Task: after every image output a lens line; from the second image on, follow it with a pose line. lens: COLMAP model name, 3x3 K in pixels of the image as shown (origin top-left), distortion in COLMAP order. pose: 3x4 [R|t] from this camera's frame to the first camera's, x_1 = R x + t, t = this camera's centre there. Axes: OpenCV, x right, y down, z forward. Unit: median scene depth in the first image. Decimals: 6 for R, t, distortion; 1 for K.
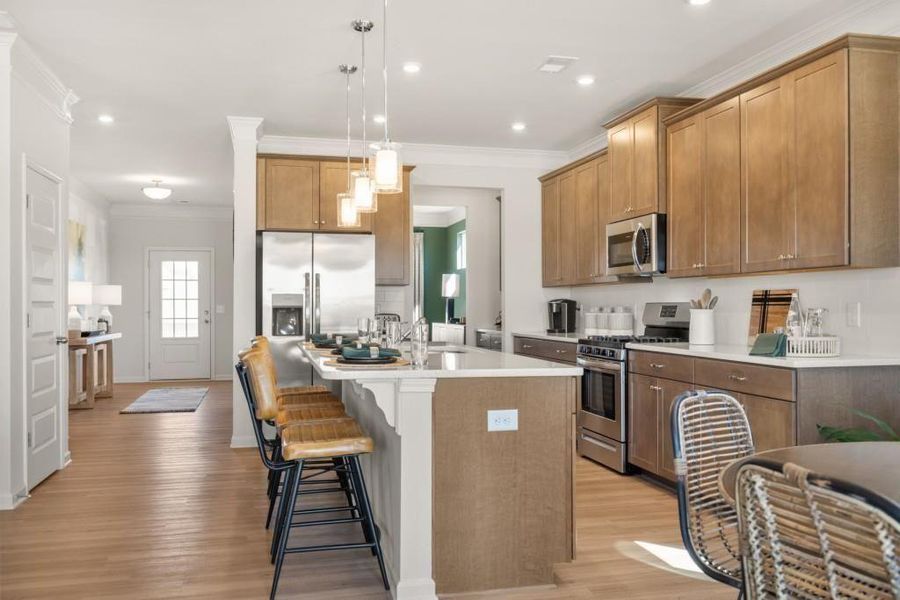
lens RADIAL K [[733.6, 0, 449.2], [0, 733.6, 303.9], [0, 0, 1]] dist [-0.006684, -0.004043]
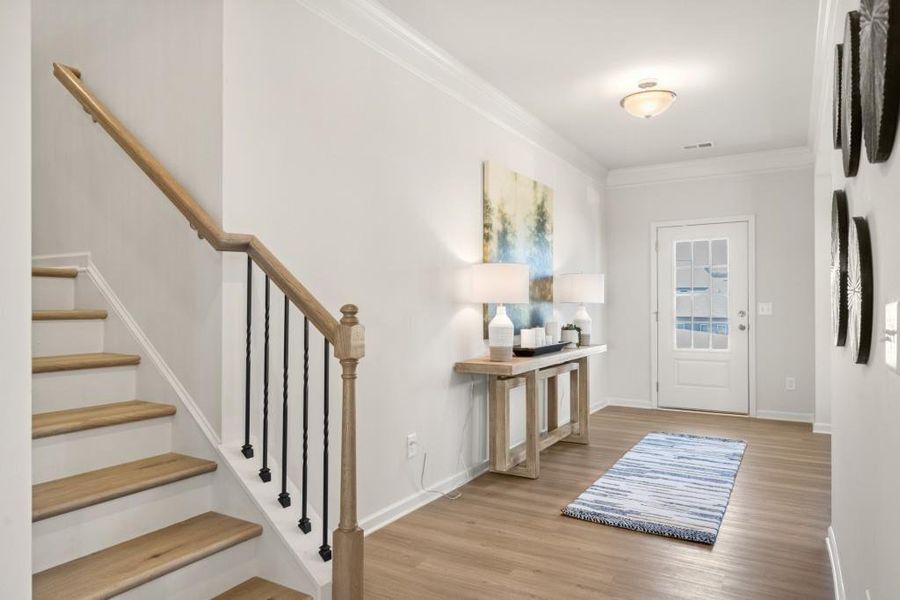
lens RADIAL K [[601.1, 0, 450.0], [0, 601.1, 300.0], [0, 0, 1]] dist [0.025235, 0.000789]
pose [[0.715858, -0.005569, -0.698223, -0.174000], [0.004390, 0.999984, -0.003475, -0.000184], [0.698232, -0.000577, 0.715871, 0.534417]]
